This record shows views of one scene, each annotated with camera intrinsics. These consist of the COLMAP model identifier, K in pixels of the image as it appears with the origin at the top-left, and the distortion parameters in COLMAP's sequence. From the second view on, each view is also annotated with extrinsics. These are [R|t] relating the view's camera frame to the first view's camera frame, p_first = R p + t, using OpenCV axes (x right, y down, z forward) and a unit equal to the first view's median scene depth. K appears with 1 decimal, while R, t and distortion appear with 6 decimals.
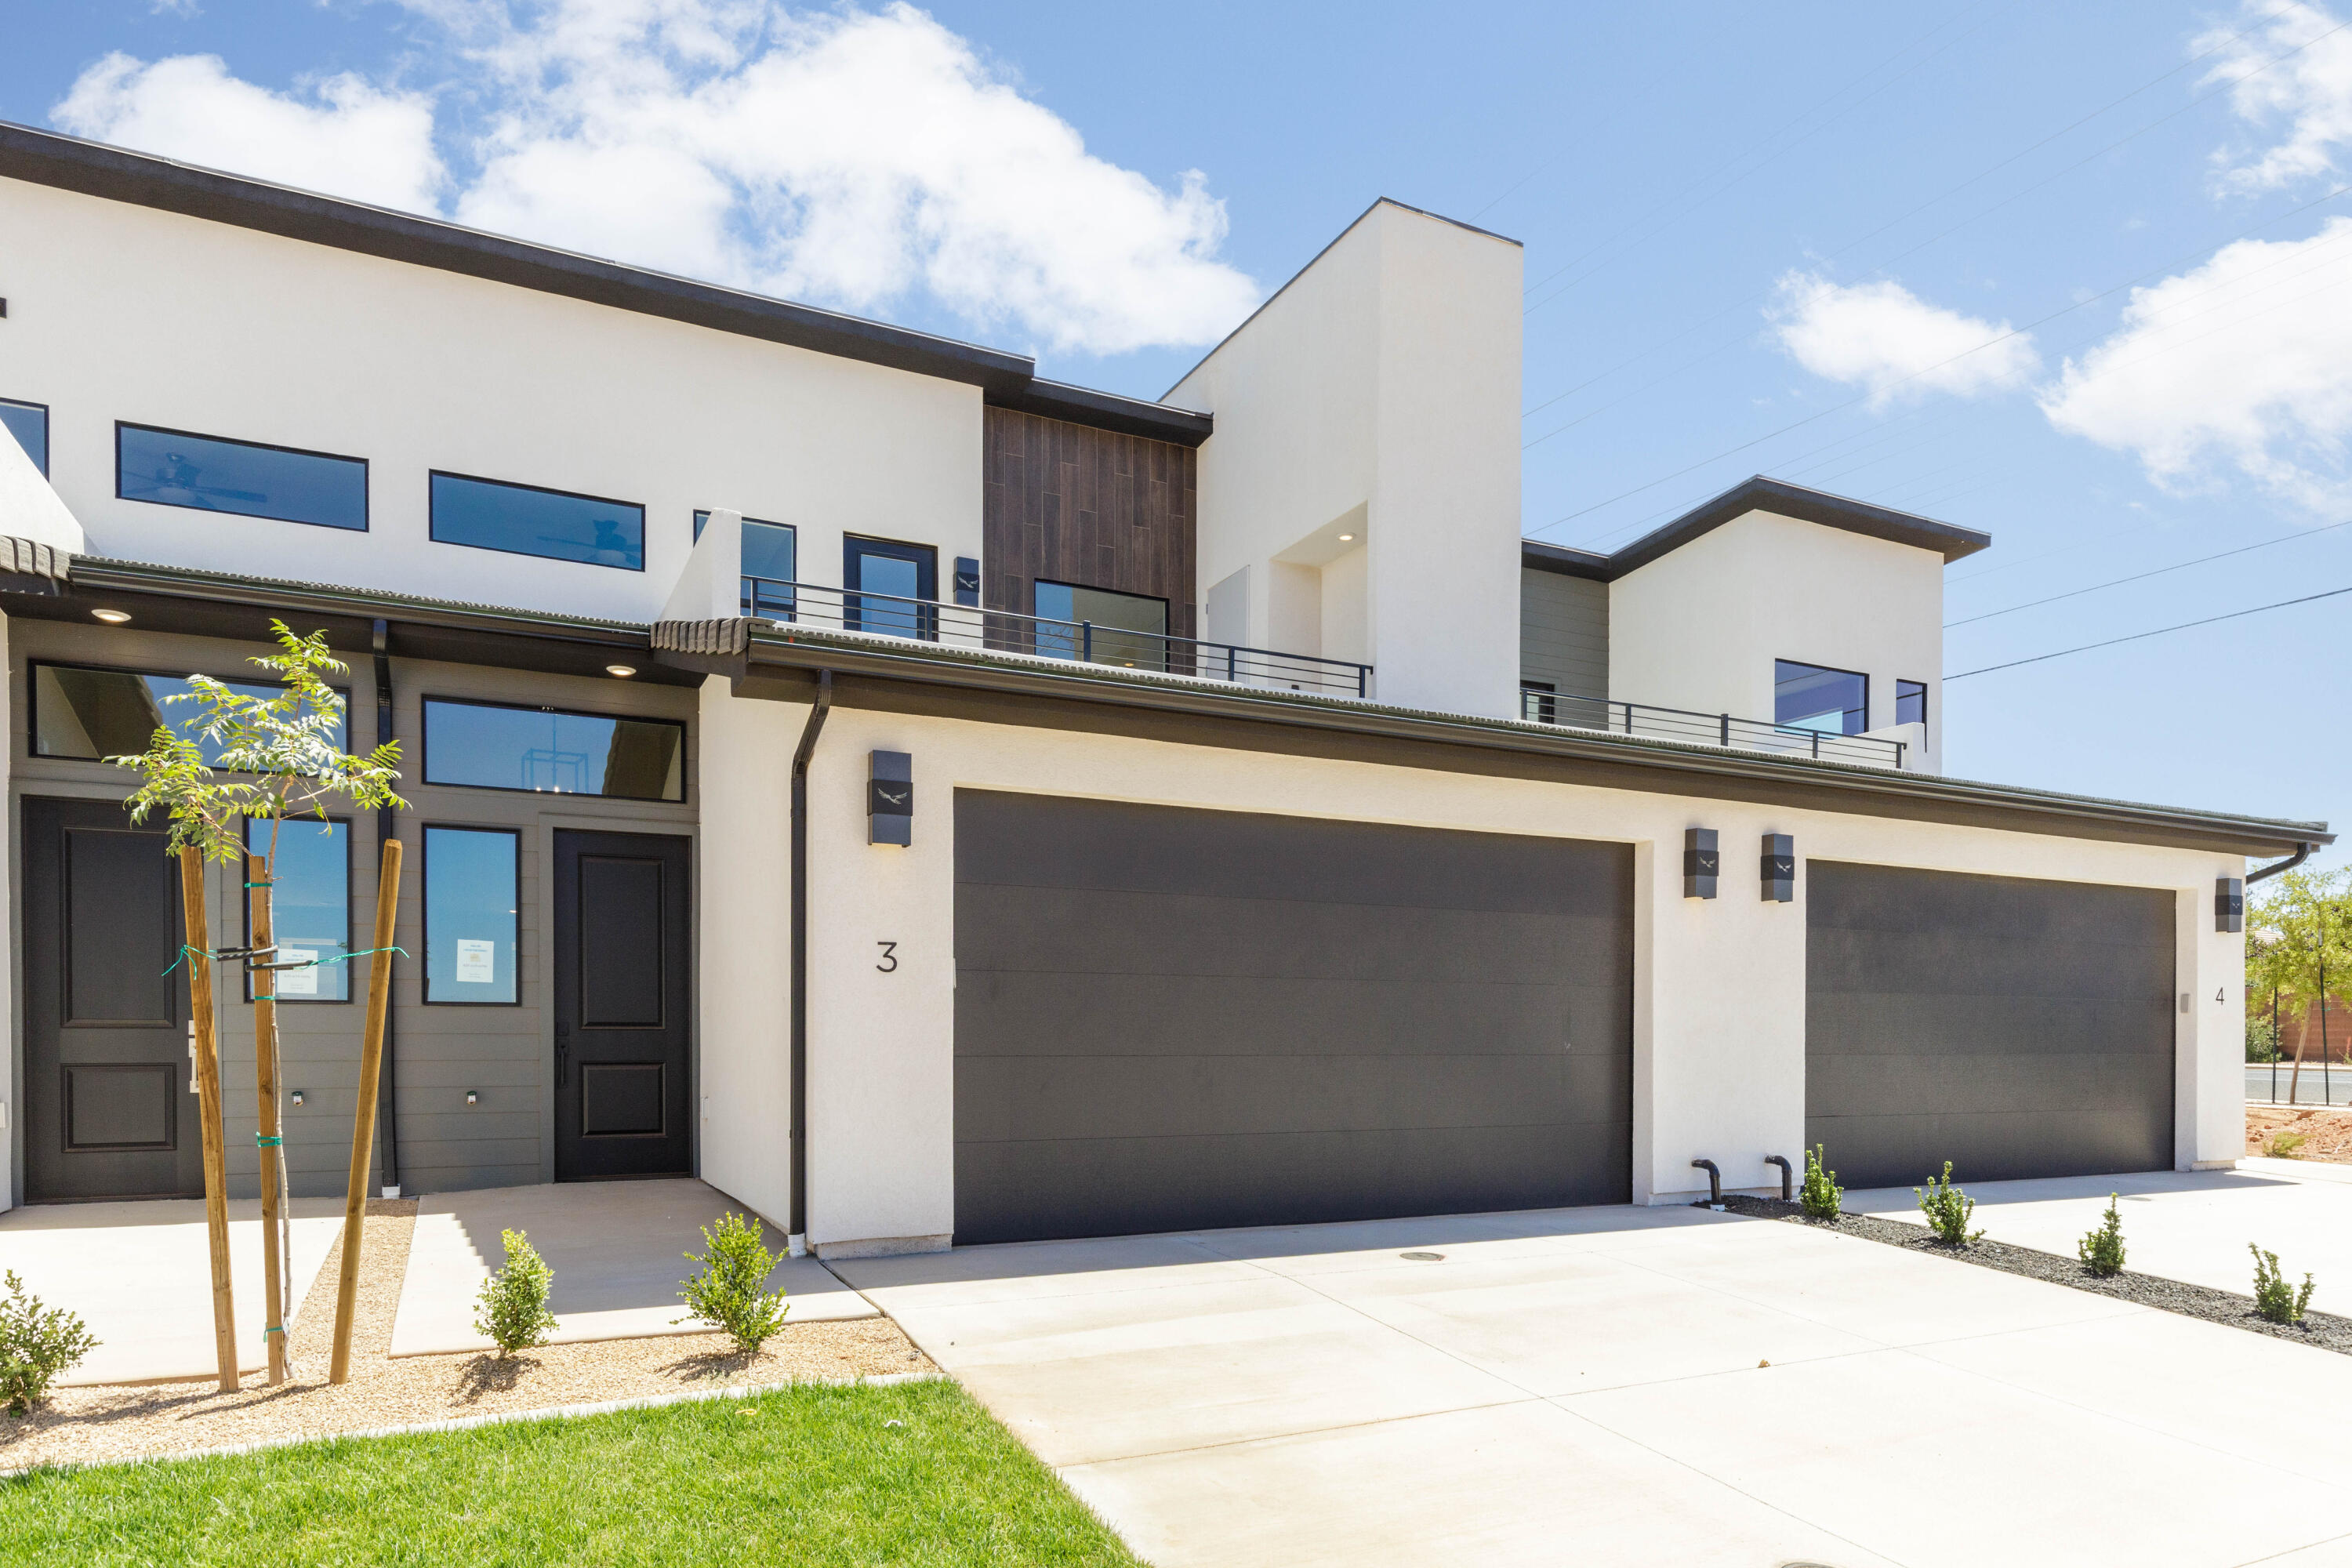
lens RADIAL K [[1486.0, 0, 1183.8], [0, 1486.0, 1073.1], [0, 0, 1]] dist [0.000174, -0.002810]
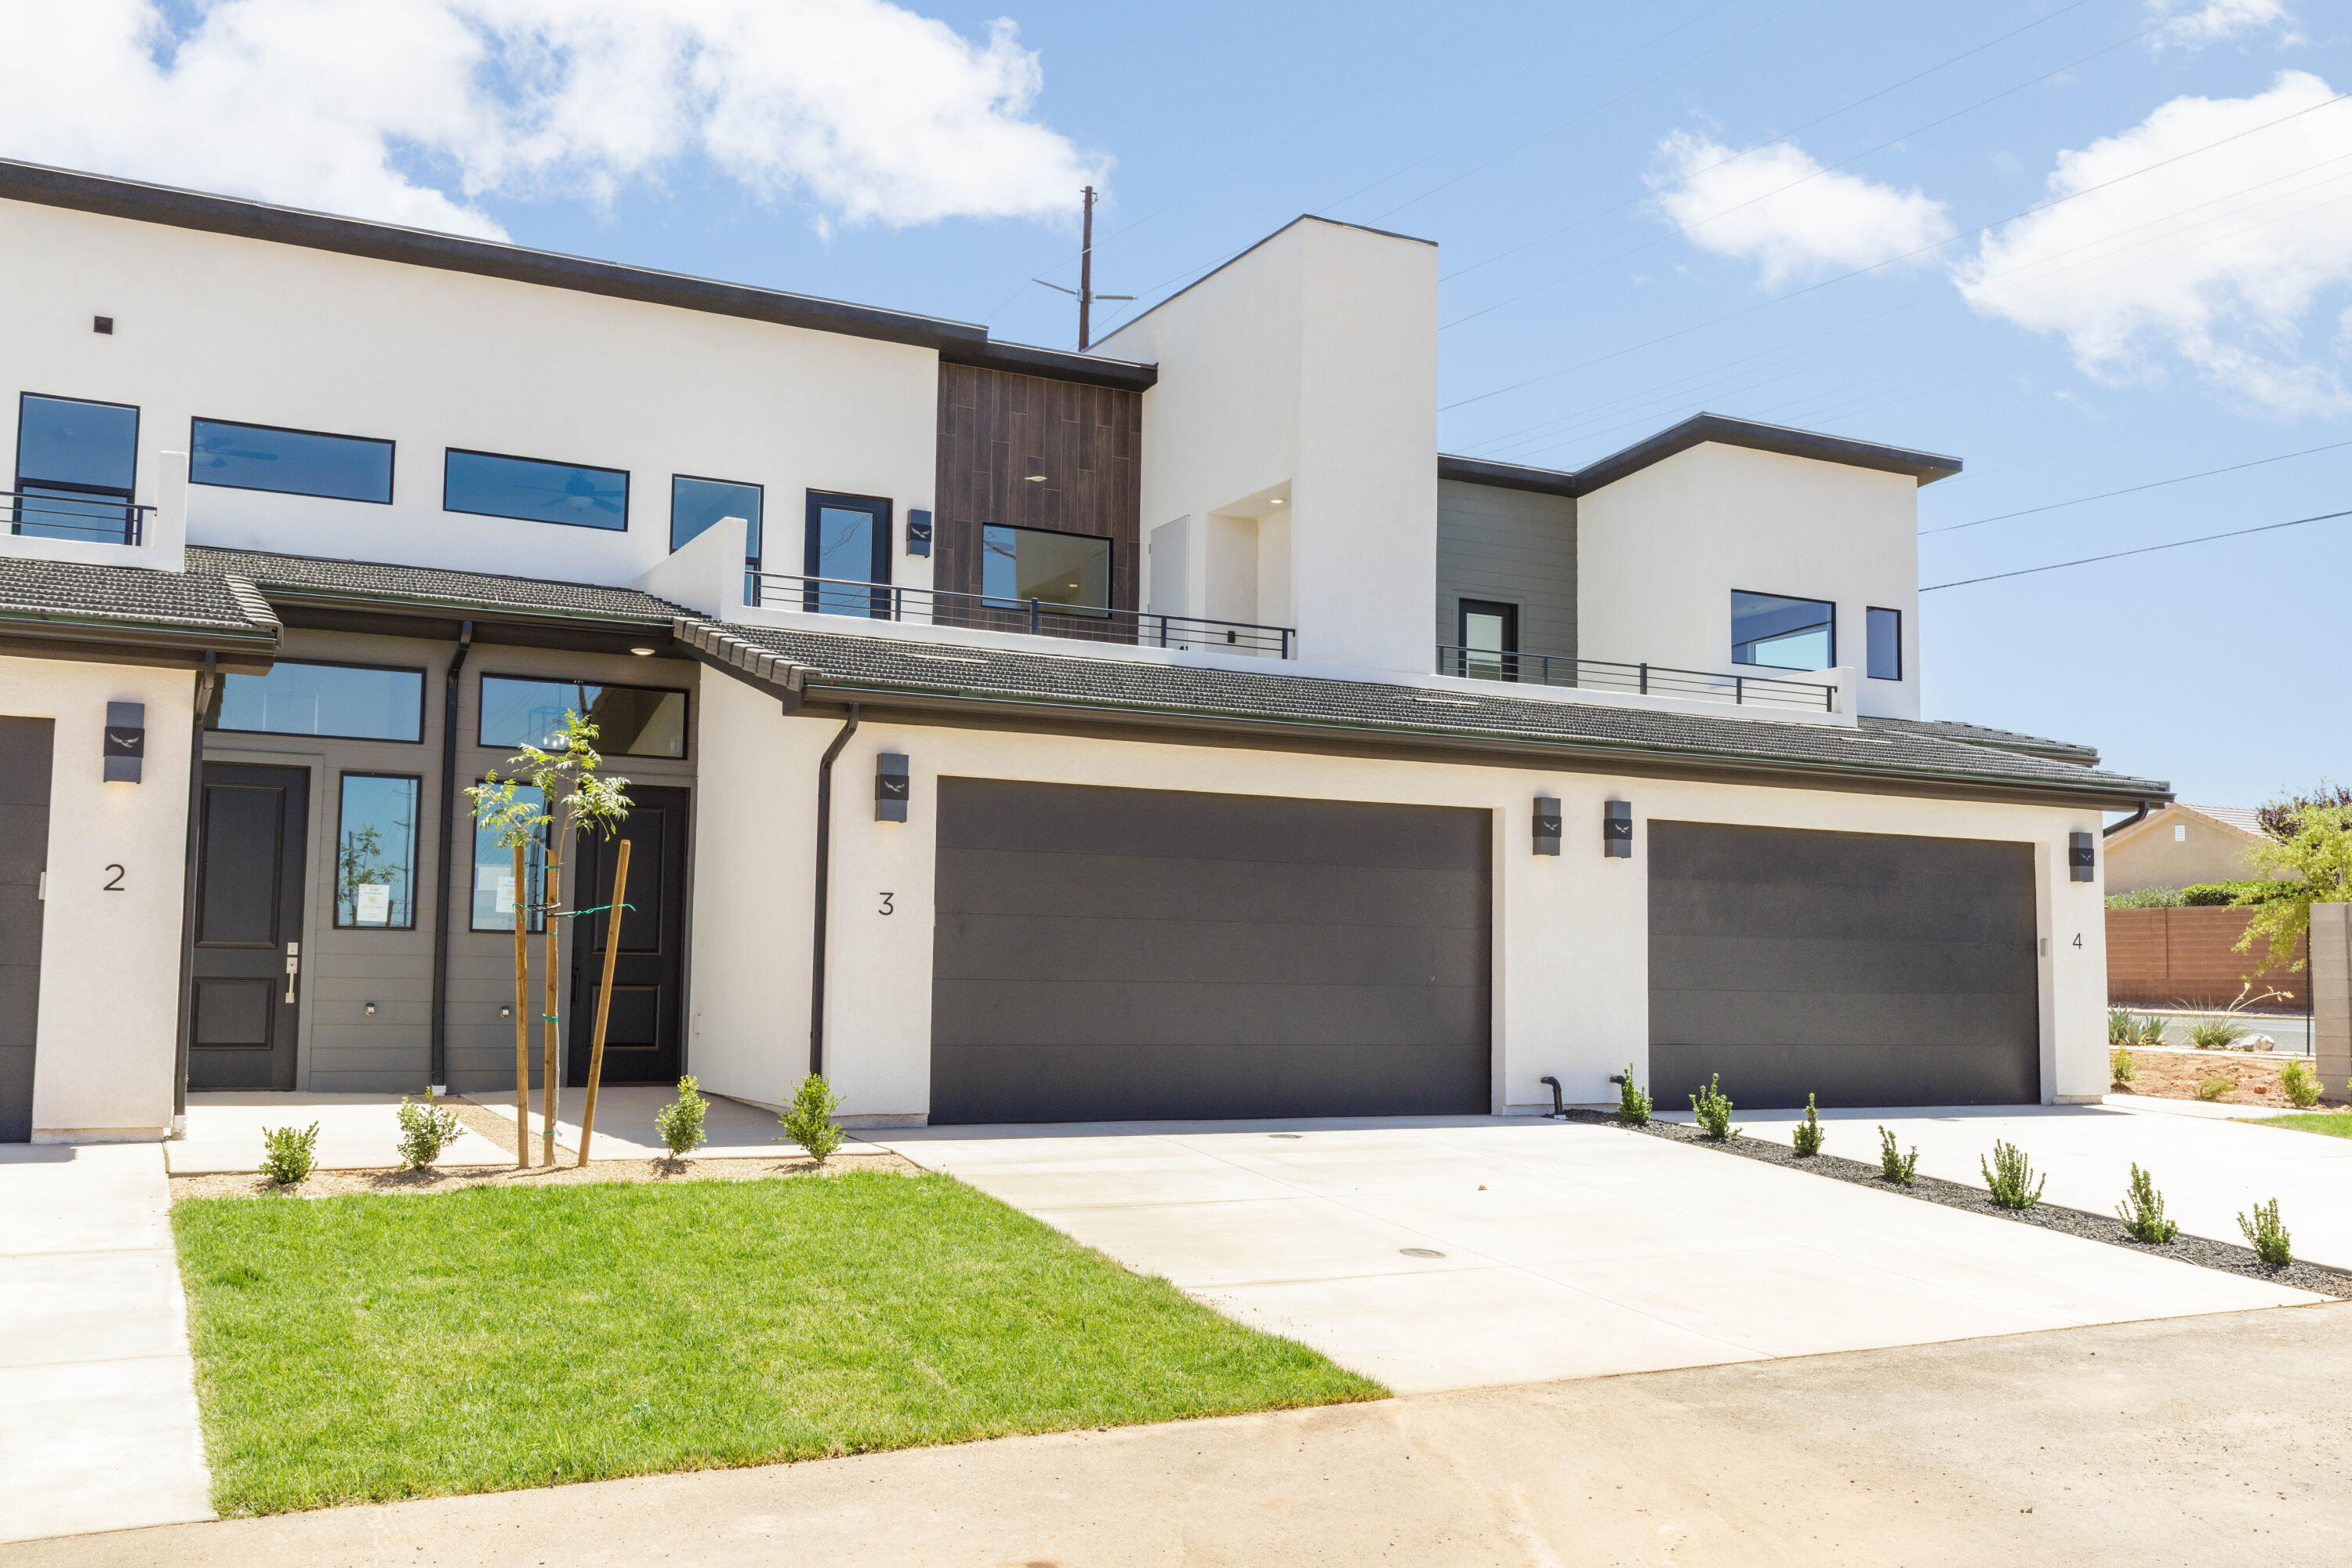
lens RADIAL K [[2217.6, 0, 1159.5], [0, 2217.6, 788.3], [0, 0, 1]] dist [-0.000501, 0.000000]
pose [[0.999918, 0.012607, 0.002190, 0.029158], [-0.012301, 0.994209, -0.106758, 0.020341], [-0.003523, 0.106722, 0.994283, -0.693498]]
